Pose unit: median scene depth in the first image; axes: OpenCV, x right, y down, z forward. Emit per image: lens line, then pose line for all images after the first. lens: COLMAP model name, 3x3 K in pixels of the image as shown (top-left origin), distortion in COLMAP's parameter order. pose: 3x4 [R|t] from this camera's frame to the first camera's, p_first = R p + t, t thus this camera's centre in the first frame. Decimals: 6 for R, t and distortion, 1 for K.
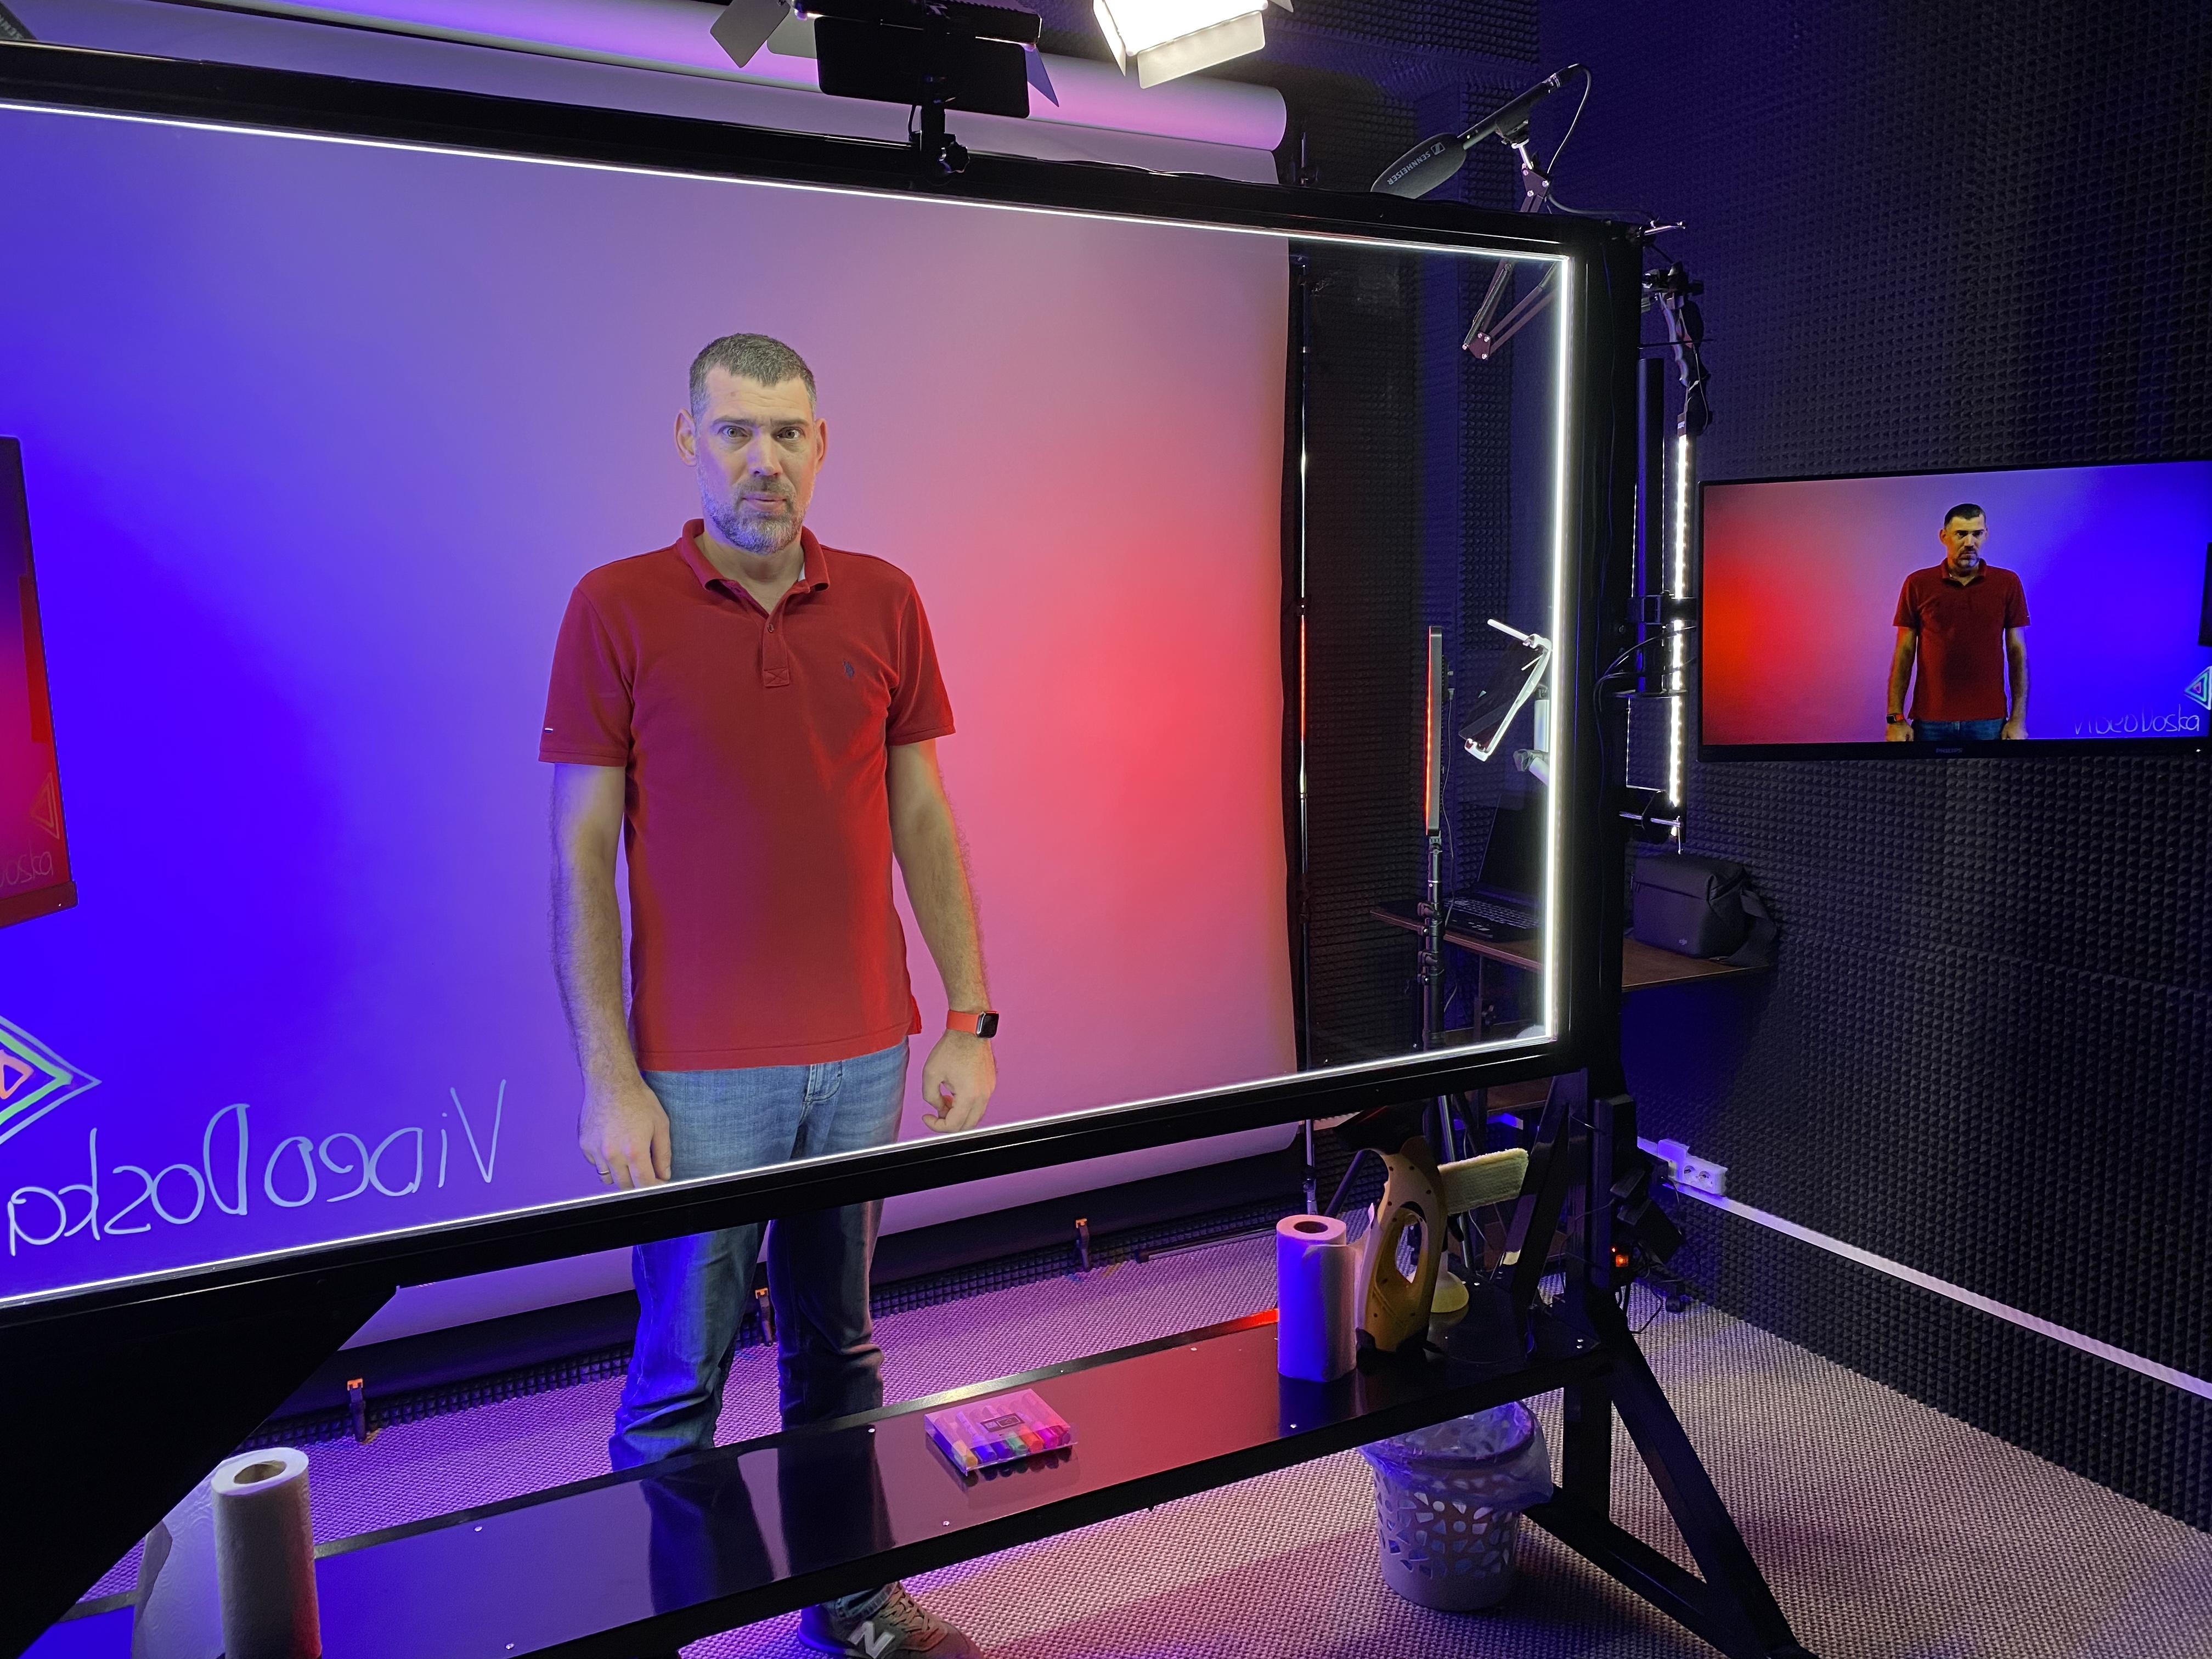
lens RADIAL K [[1701.3, 0, 1106.0], [0, 1701.3, 829.5], [0, 0, 1]] dist [0.087919, -0.165830]
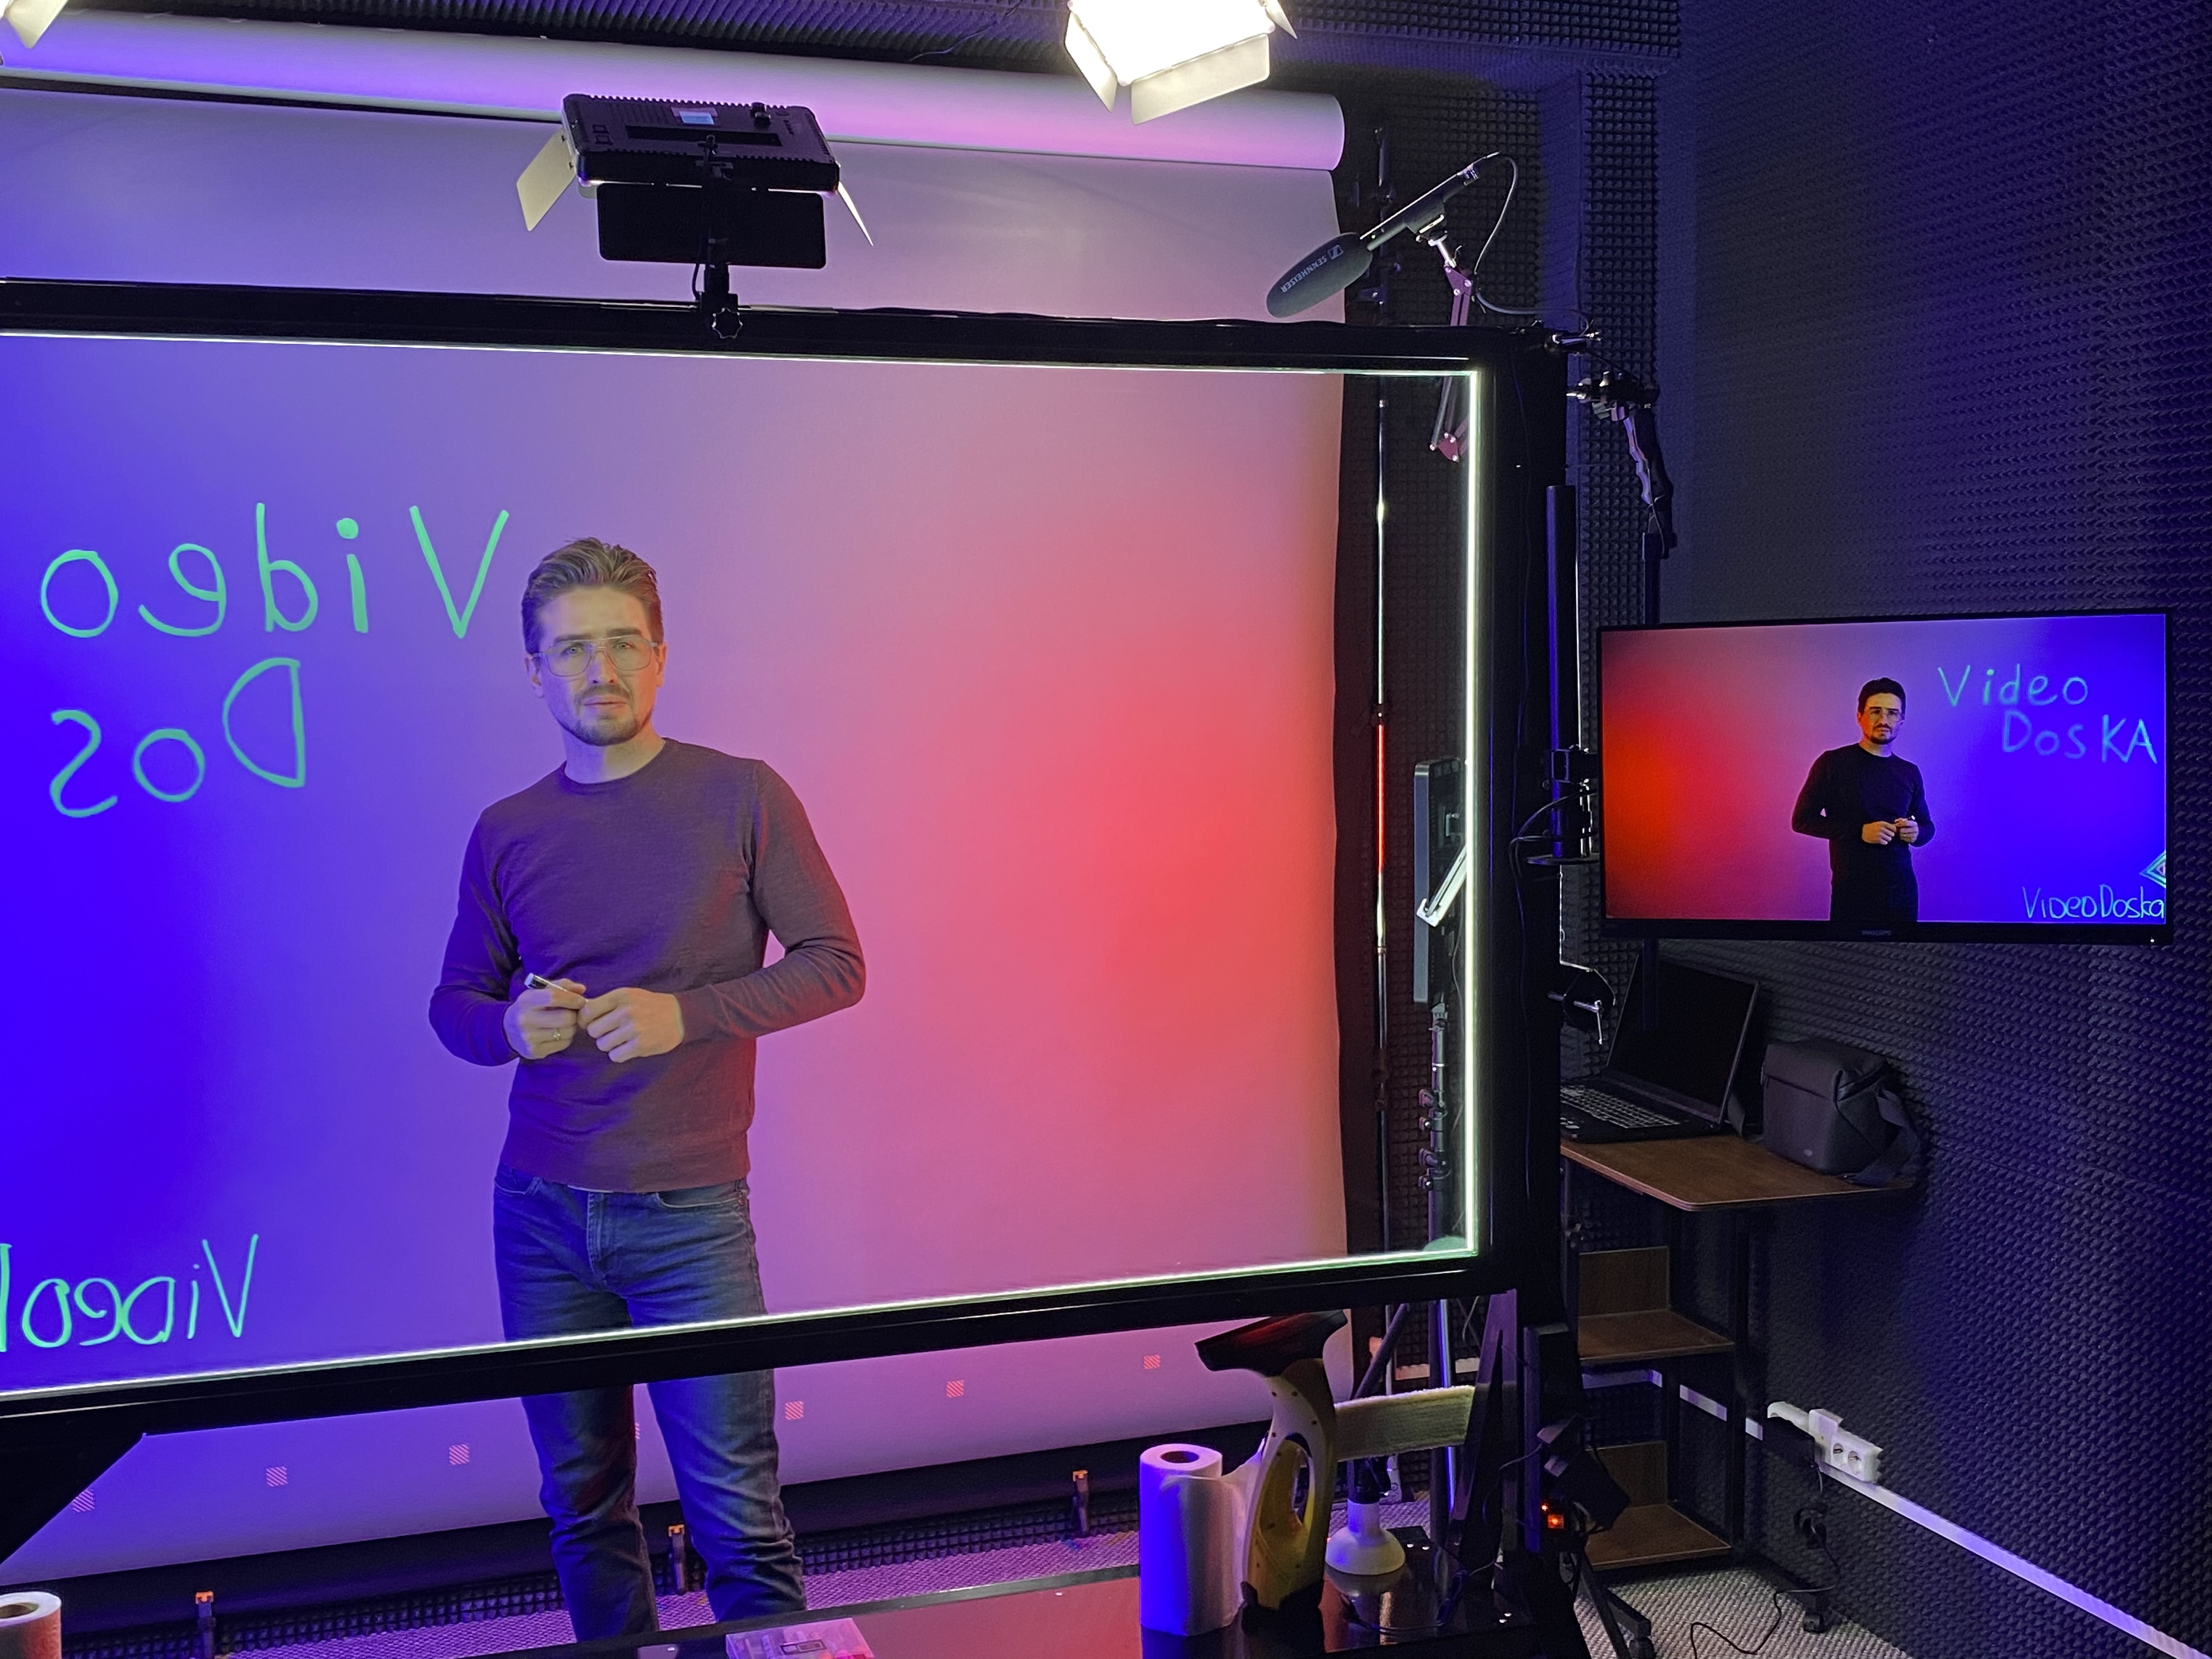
lens RADIAL K [[2540.0, 0, 1106.0], [0, 2540.0, 829.5], [0, 0, 1]] dist [0.136281, -0.380361]
pose [[0.987298, 0.020074, -0.157607, 0.276211], [-0.027946, 0.998461, -0.047893, -0.024351], [0.156403, 0.051689, 0.986340, -0.308810]]
